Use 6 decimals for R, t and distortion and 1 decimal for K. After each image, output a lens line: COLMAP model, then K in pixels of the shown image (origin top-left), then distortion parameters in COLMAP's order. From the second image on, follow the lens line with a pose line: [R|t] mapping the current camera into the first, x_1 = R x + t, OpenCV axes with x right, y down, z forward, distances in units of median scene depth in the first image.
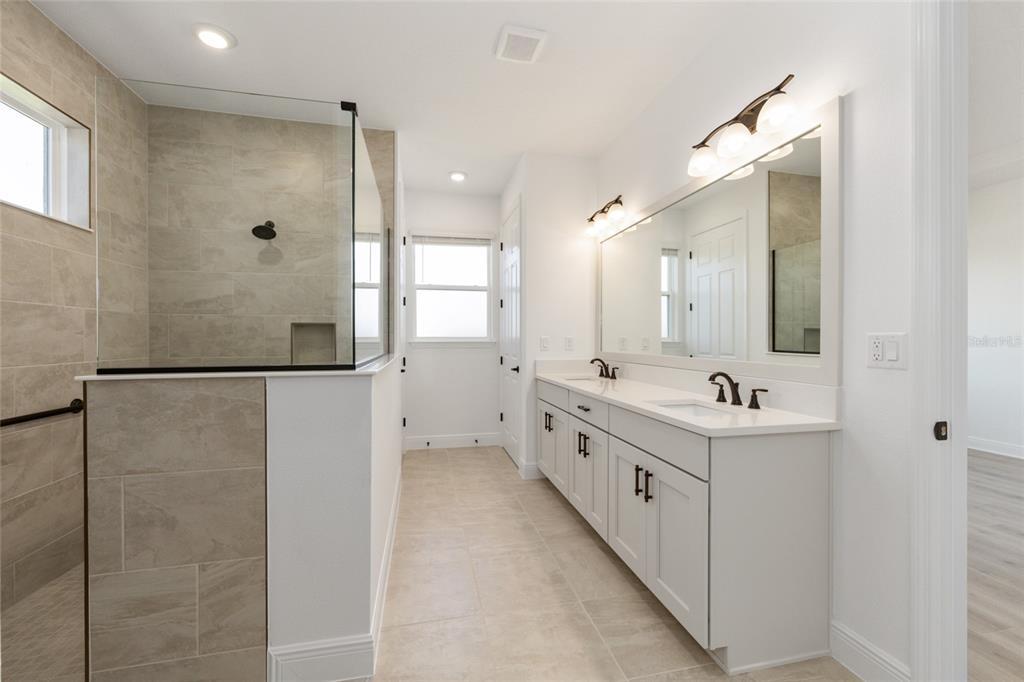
lens RADIAL K [[410.9, 0, 509.4], [0, 410.9, 339.9], [0, 0, 1]] dist [-0.000113, 0.000767]
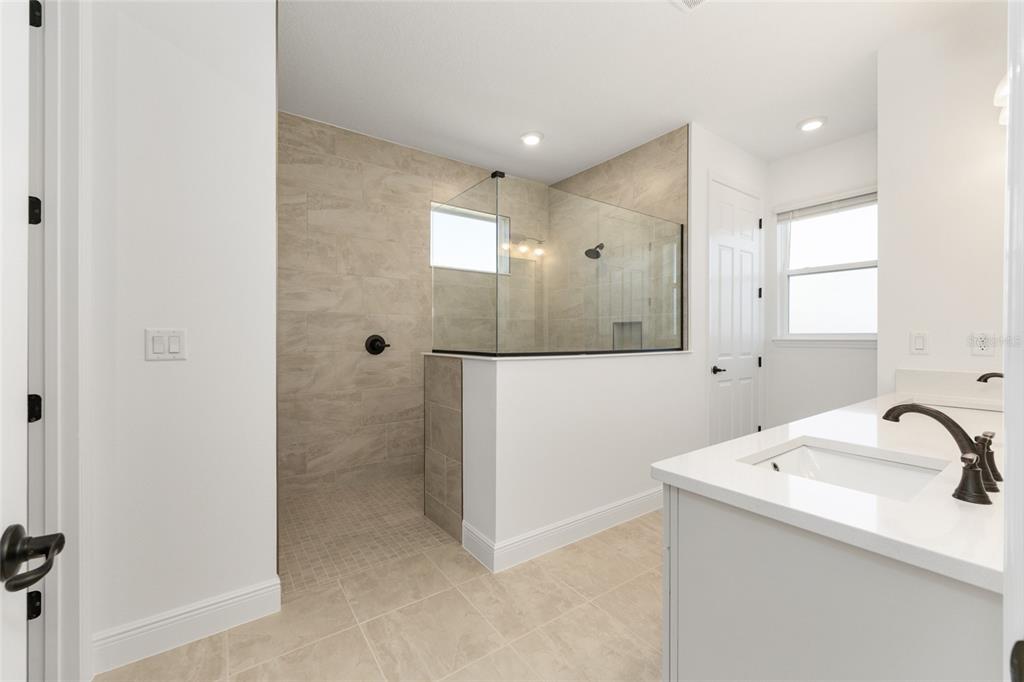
lens RADIAL K [[410.9, 0, 514.7], [0, 410.9, 338.1], [0, 0, 1]] dist [-0.000113, 0.000767]
pose [[0.398071, 0.004325, -0.917344, 0.504369], [-0.002730, 0.999990, 0.003530, 0.001255], [0.917350, 0.001099, 0.398079, 0.257351]]
